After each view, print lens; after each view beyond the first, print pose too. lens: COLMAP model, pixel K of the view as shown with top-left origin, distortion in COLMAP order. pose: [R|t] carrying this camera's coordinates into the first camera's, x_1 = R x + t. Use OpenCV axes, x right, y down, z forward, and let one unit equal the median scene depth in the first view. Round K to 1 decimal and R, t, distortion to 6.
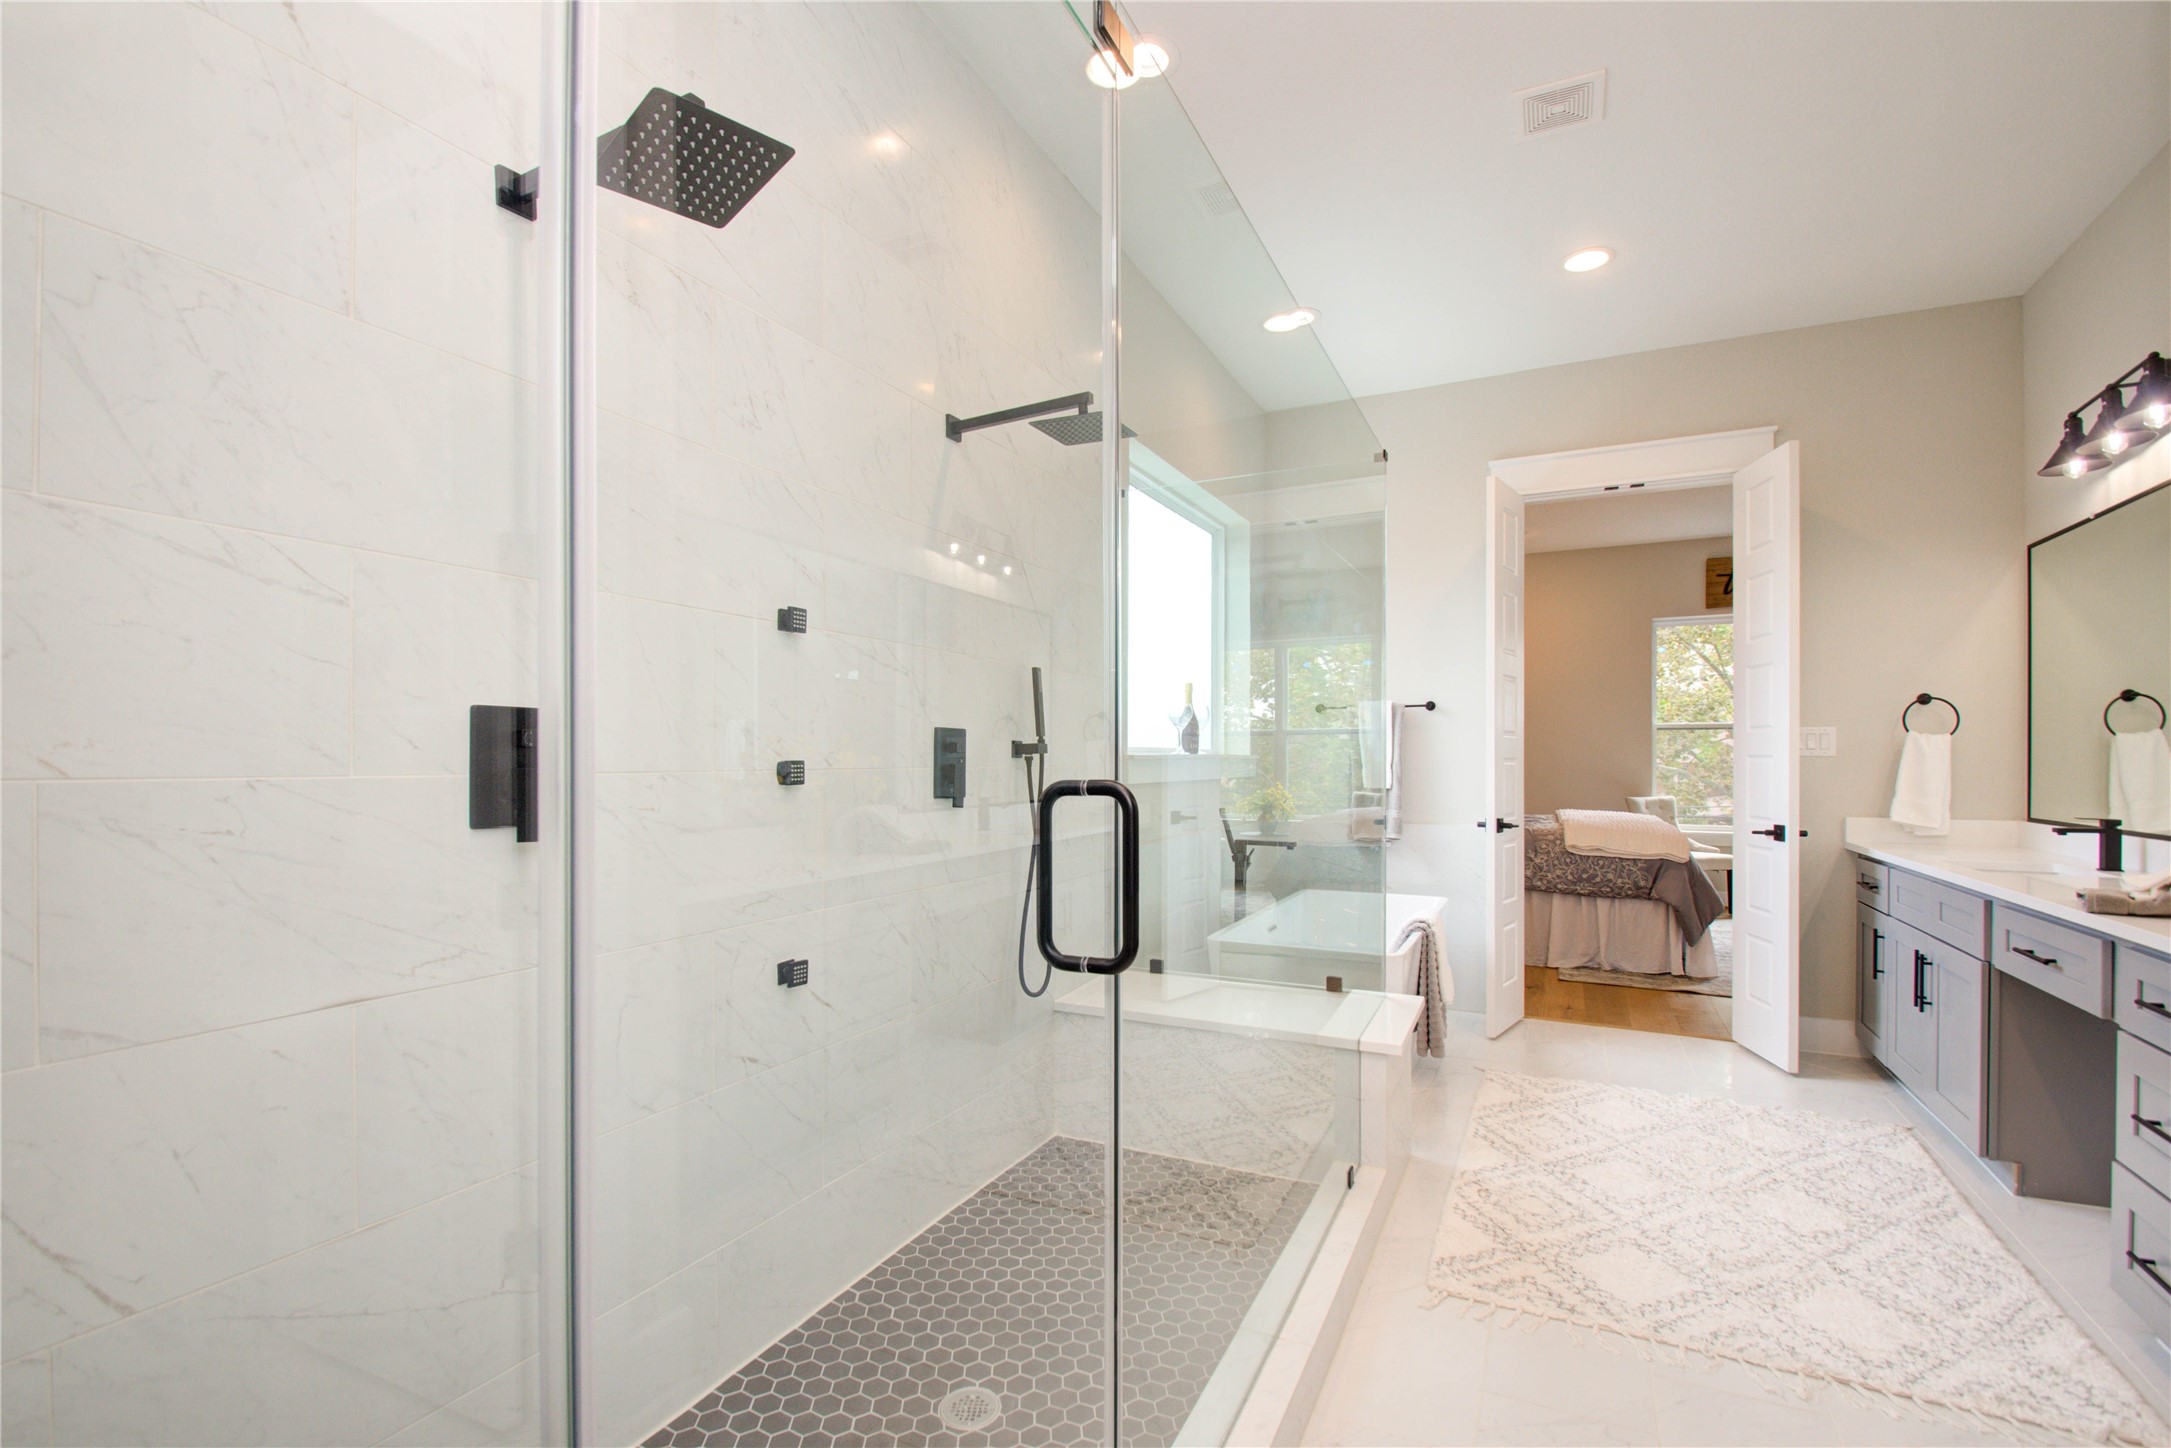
lens RADIAL K [[980.0, 0, 1070.7], [0, 980.0, 750.0], [0, 0, 1]] dist [0.019251, -0.018055]
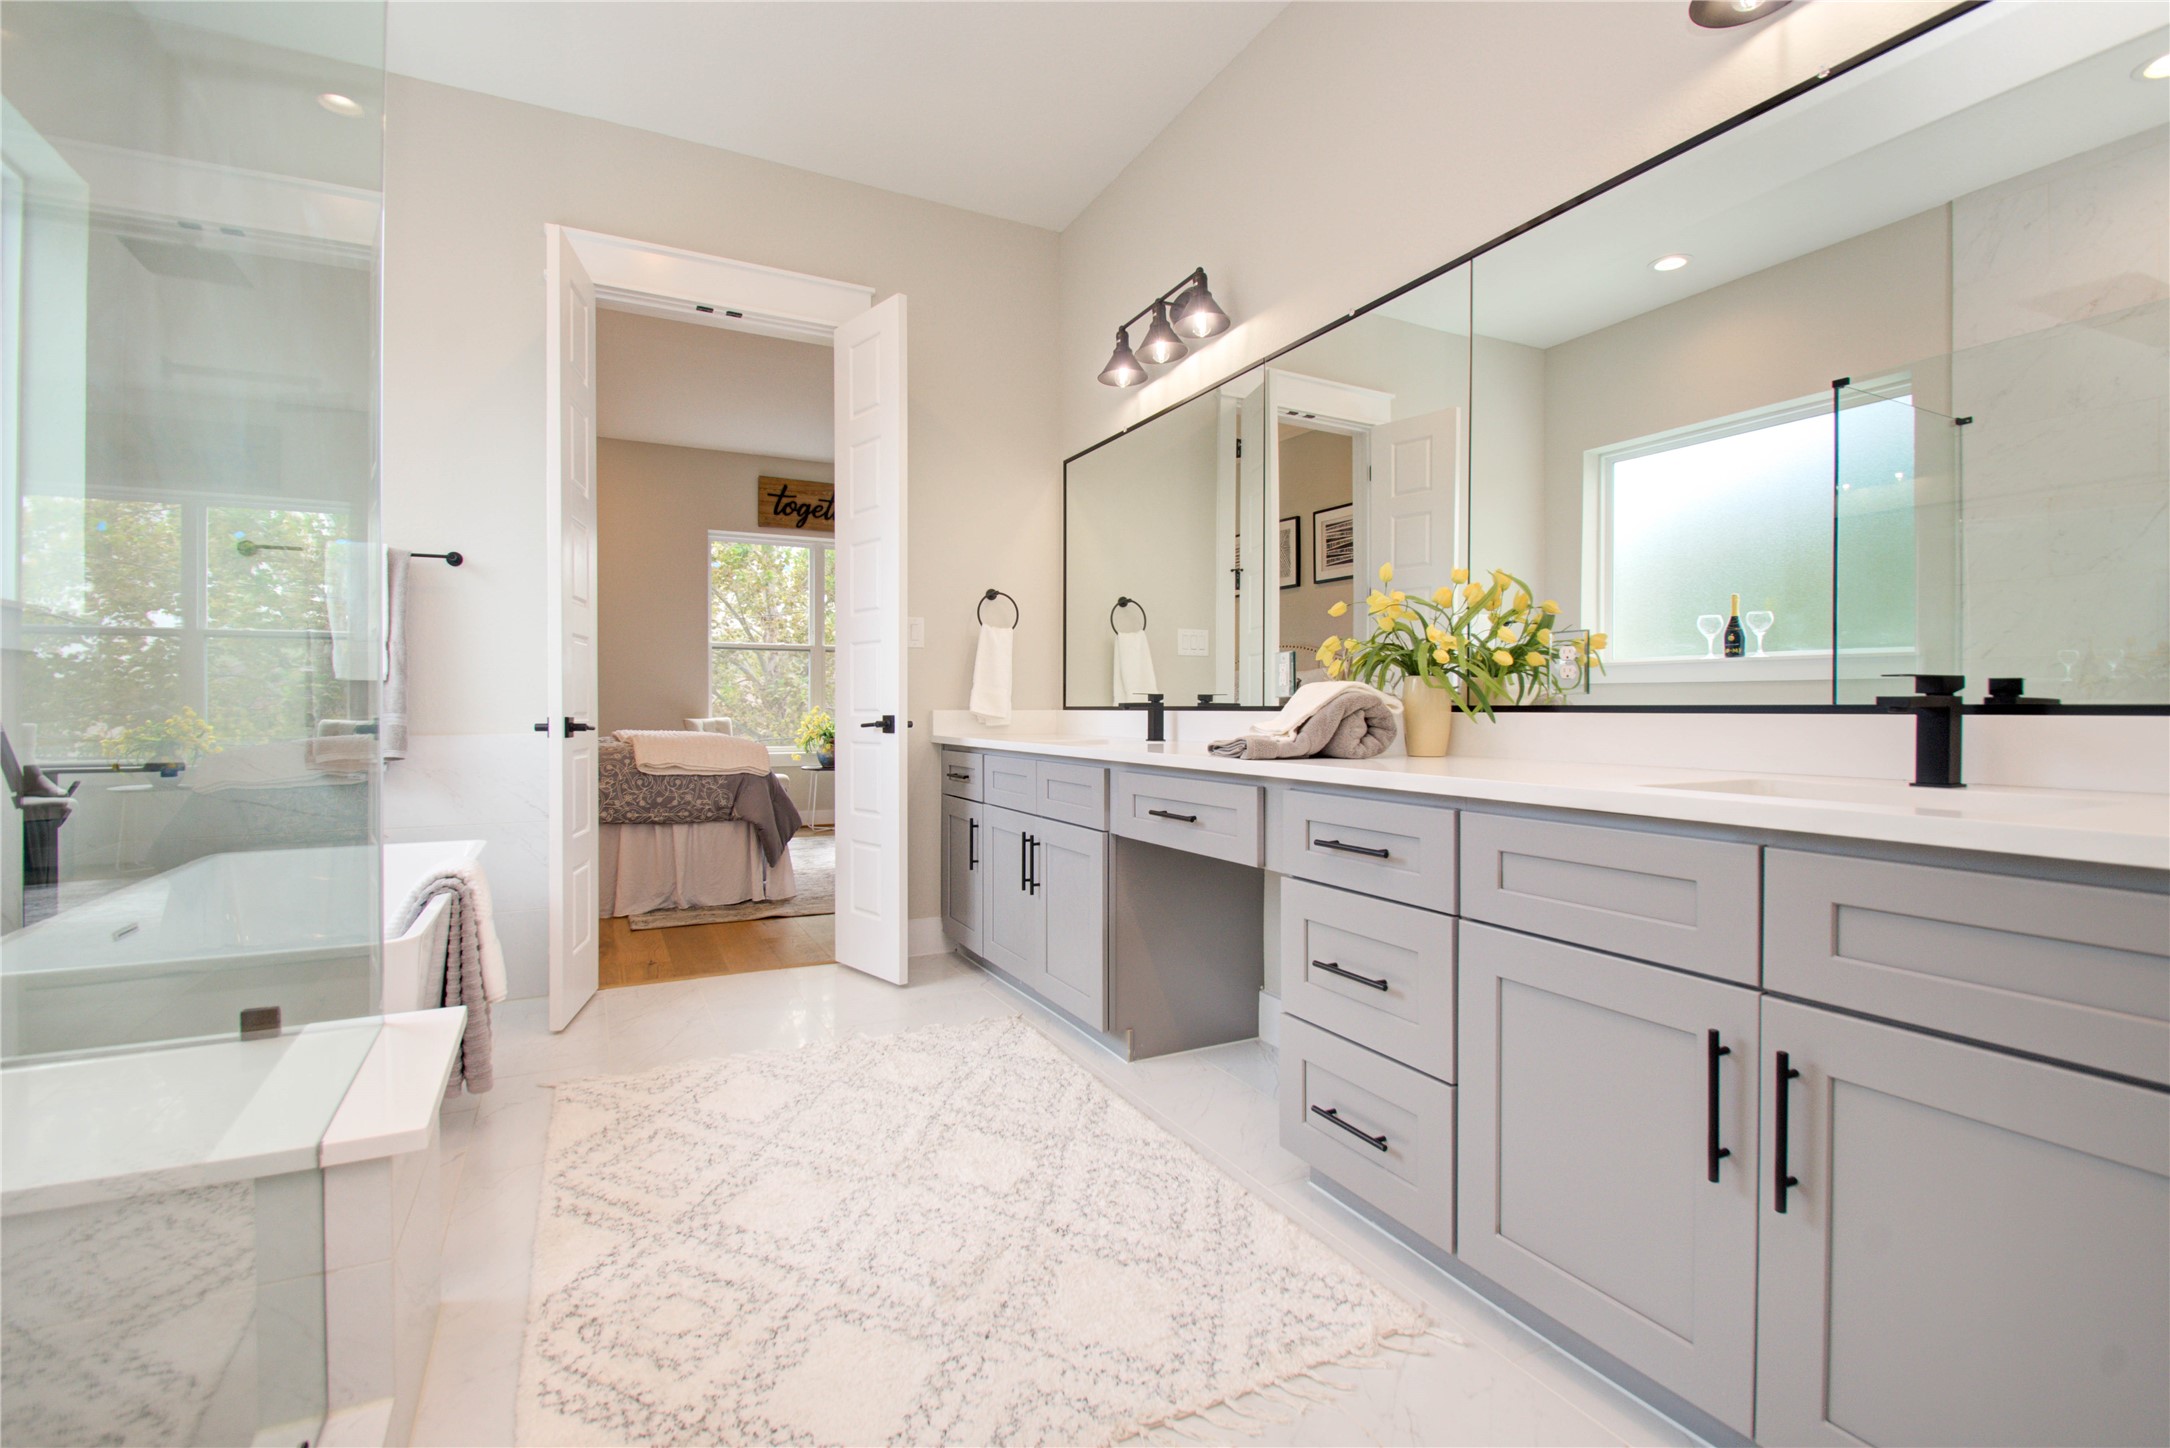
lens RADIAL K [[964.3, 0, 1085.0], [0, 964.3, 724.0], [0, 0, 1]] dist [0.015817, -0.017684]
pose [[0.585053, -0.009962, 0.810934, 0.110028], [-0.007584, 0.999814, 0.017754, 0.071364], [-0.810959, -0.016537, 0.584869, 0.355357]]
